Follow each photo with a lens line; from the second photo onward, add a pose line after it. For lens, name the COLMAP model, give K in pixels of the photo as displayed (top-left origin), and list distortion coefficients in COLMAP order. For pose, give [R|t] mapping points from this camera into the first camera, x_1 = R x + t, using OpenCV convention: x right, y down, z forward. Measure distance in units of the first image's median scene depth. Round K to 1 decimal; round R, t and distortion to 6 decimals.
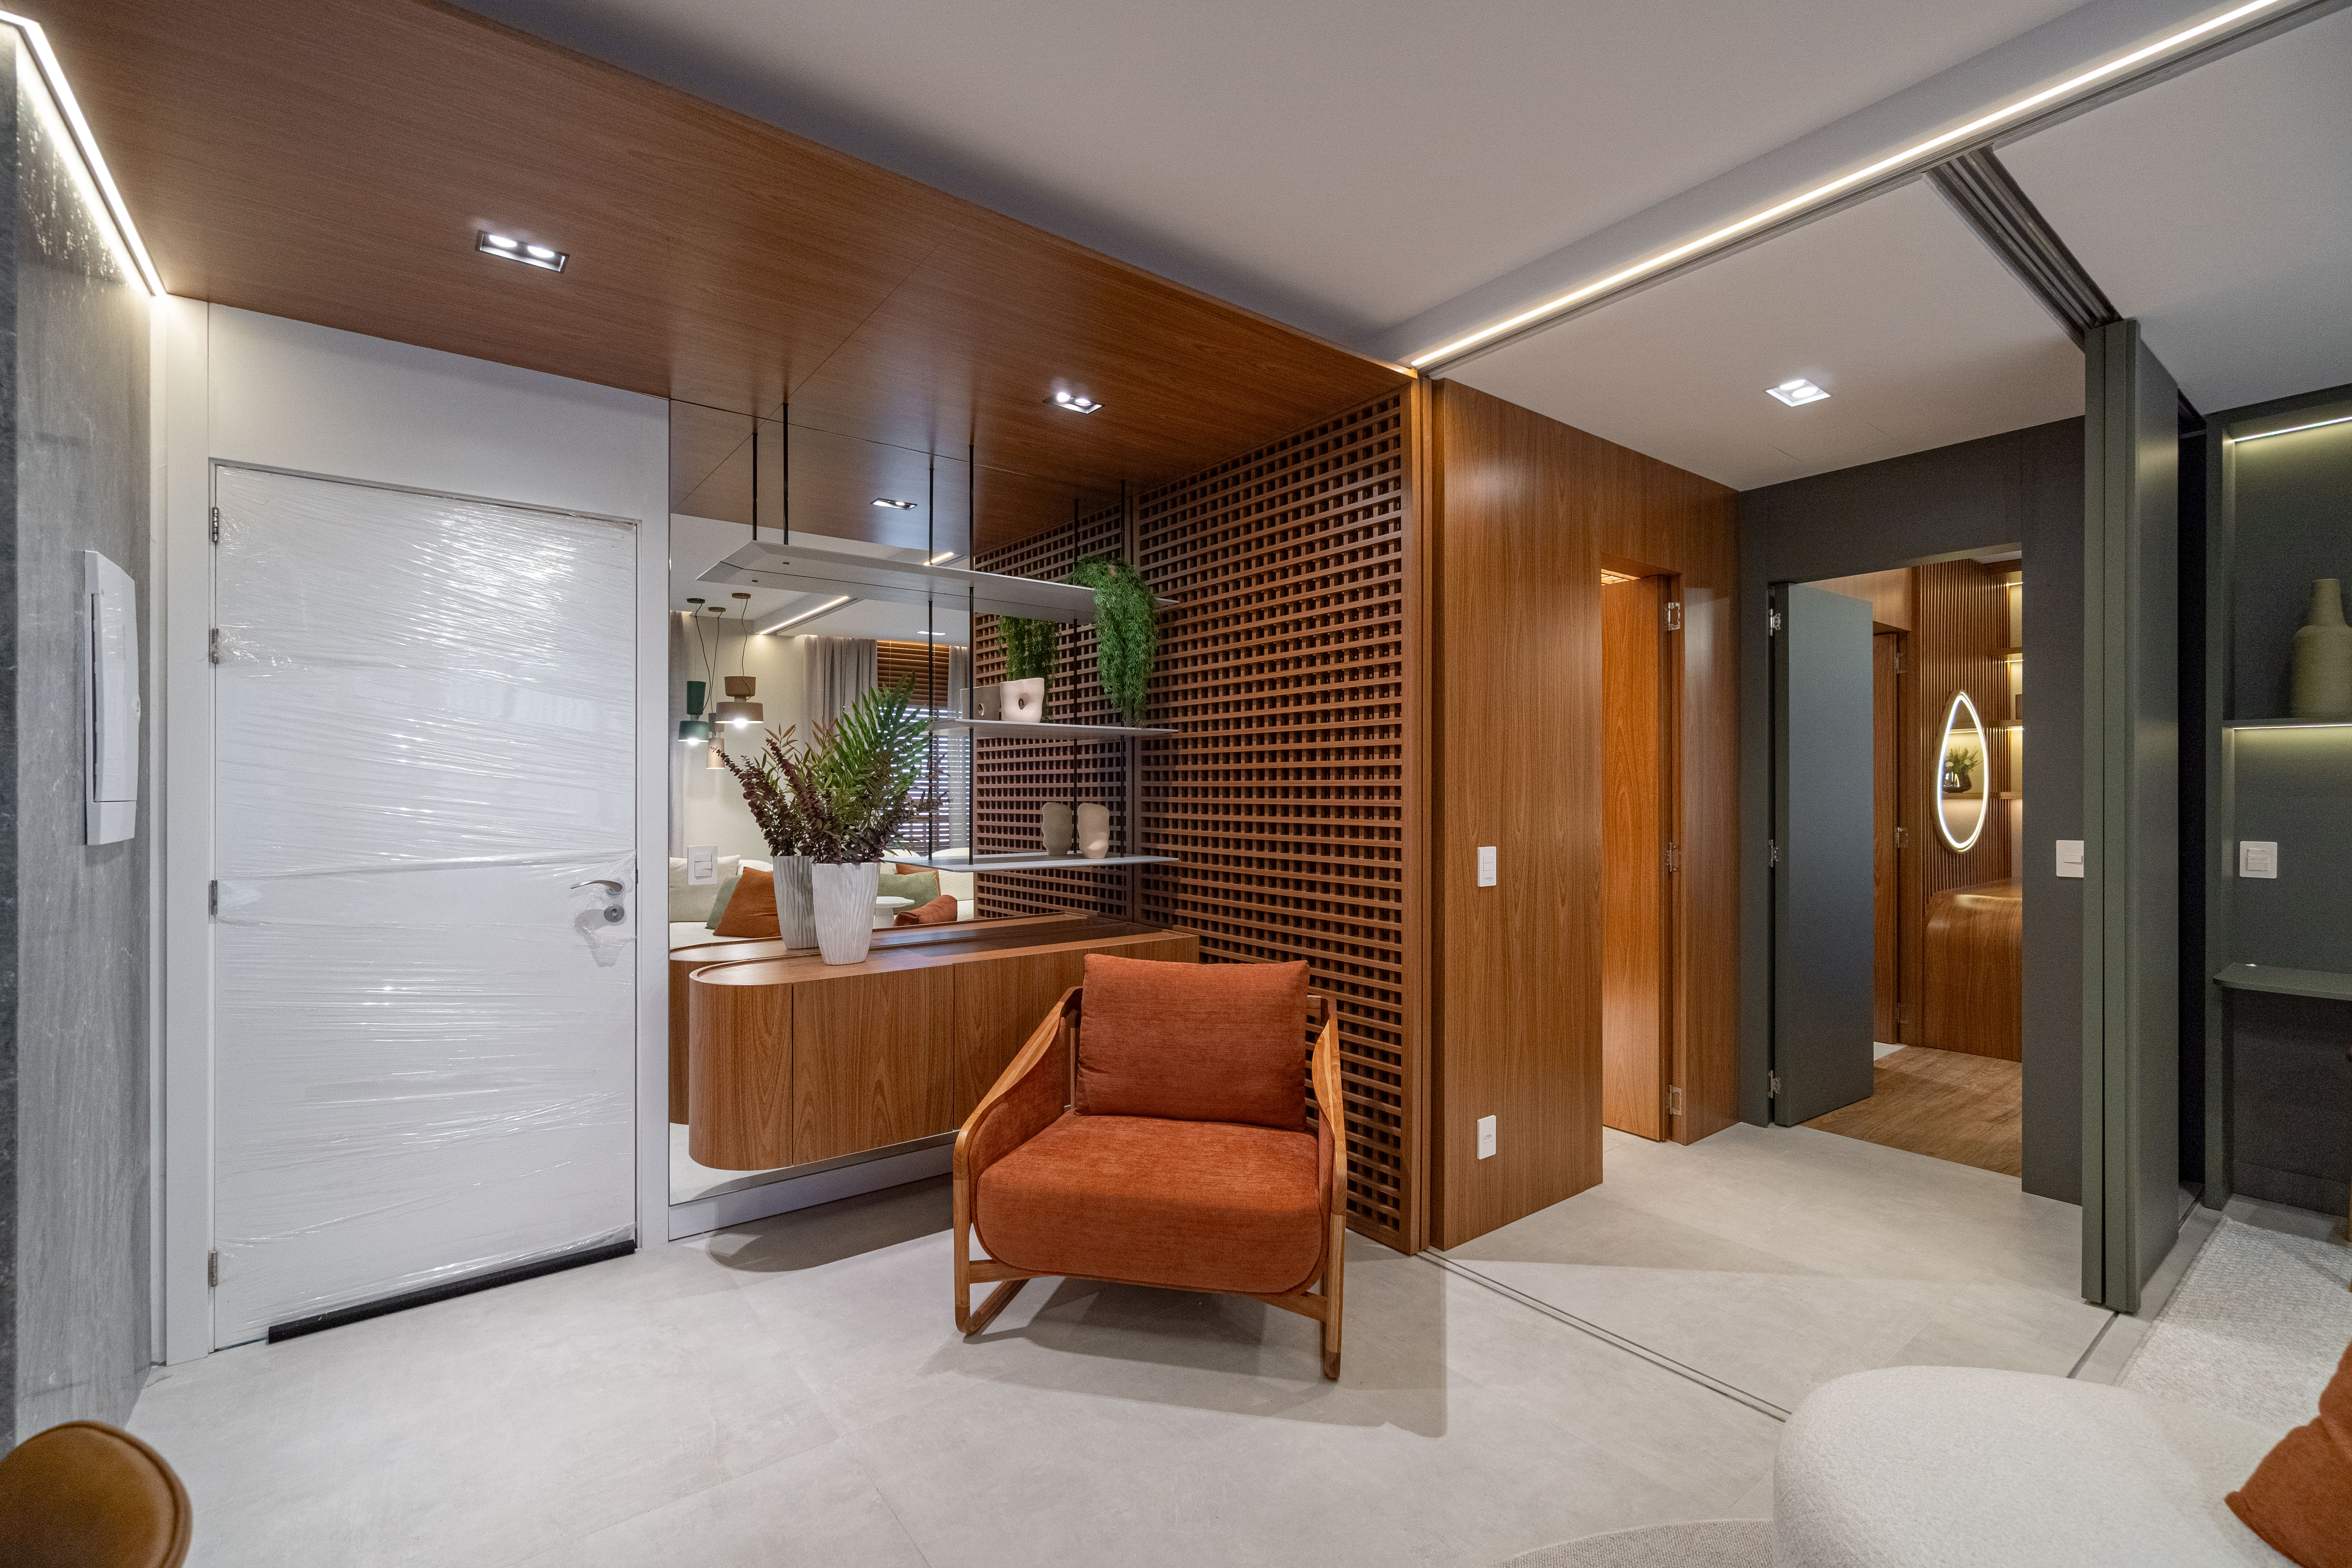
lens RADIAL K [[1019.0, 0, 1156.0], [0, 1019.0, 794.0], [0, 0, 1]] dist [-0.006181, 0.000360]
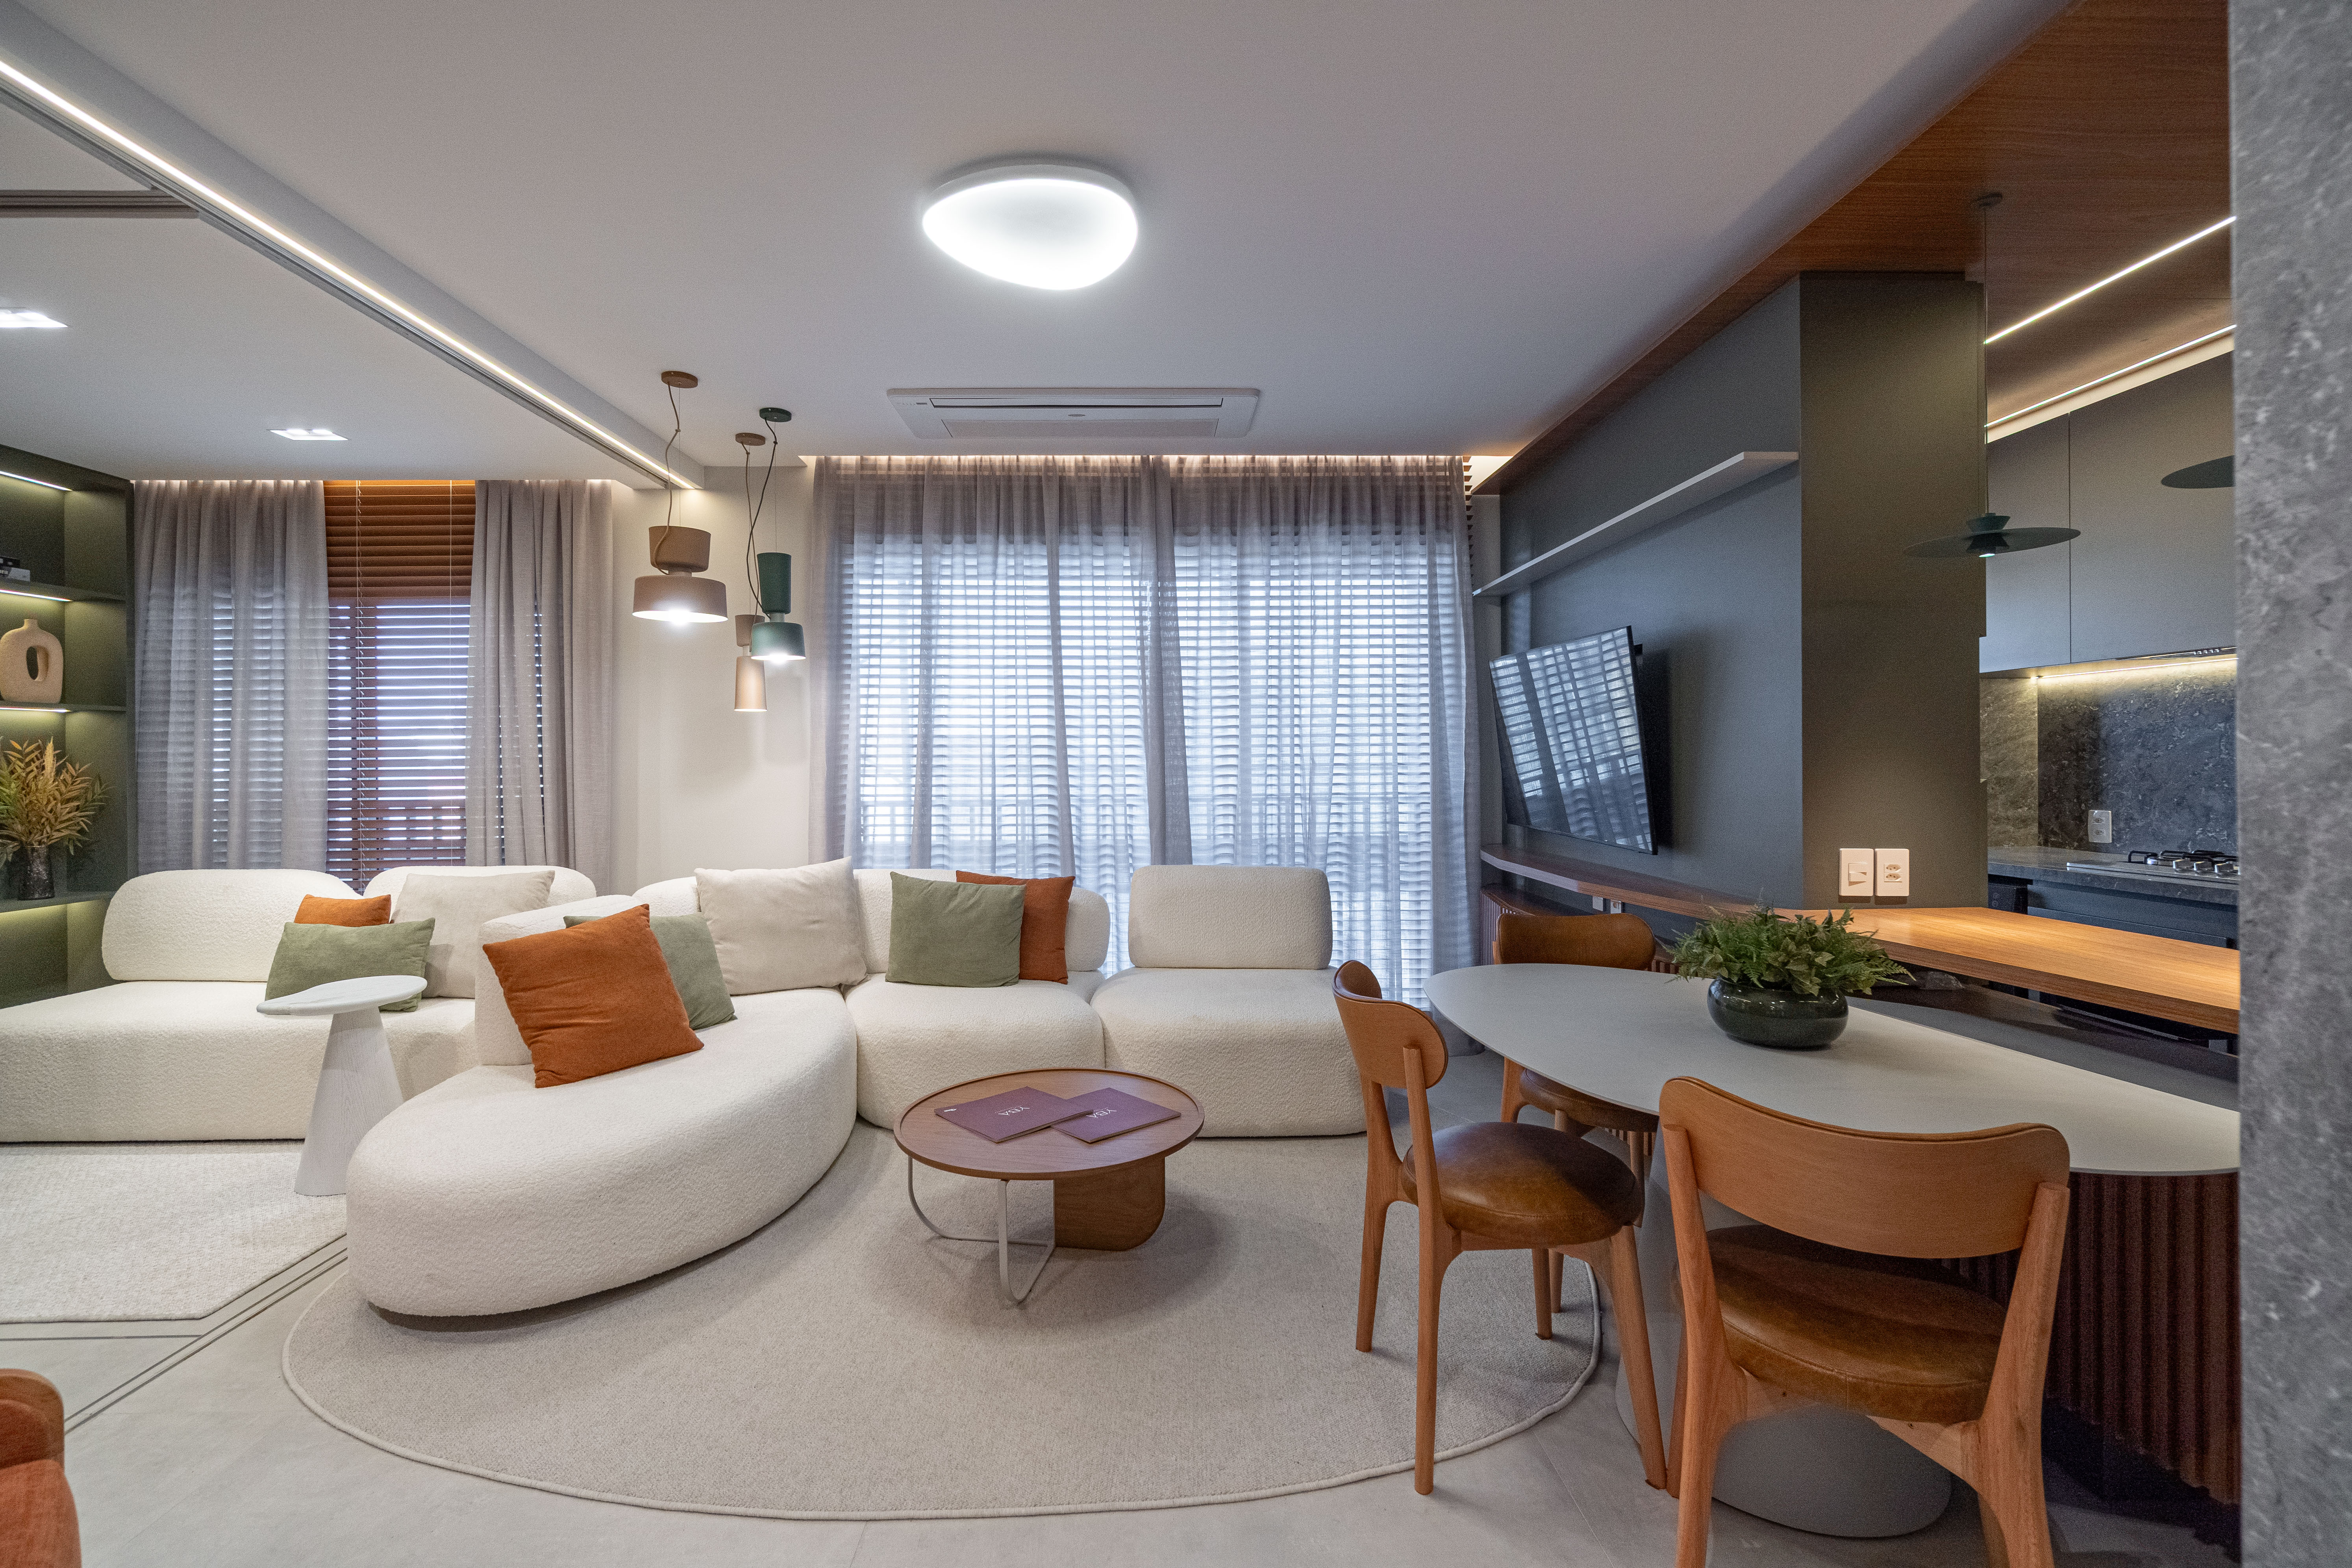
lens RADIAL K [[1019.5, 0, 1162.8], [0, 1019.5, 762.4], [0, 0, 1]] dist [-0.003161, 0.000729]
pose [[-0.811690, 0.008957, 0.584020, -0.490355], [0.011399, 0.999935, 0.000507, 0.017841], [-0.583977, 0.007068, -0.811739, 0.791758]]
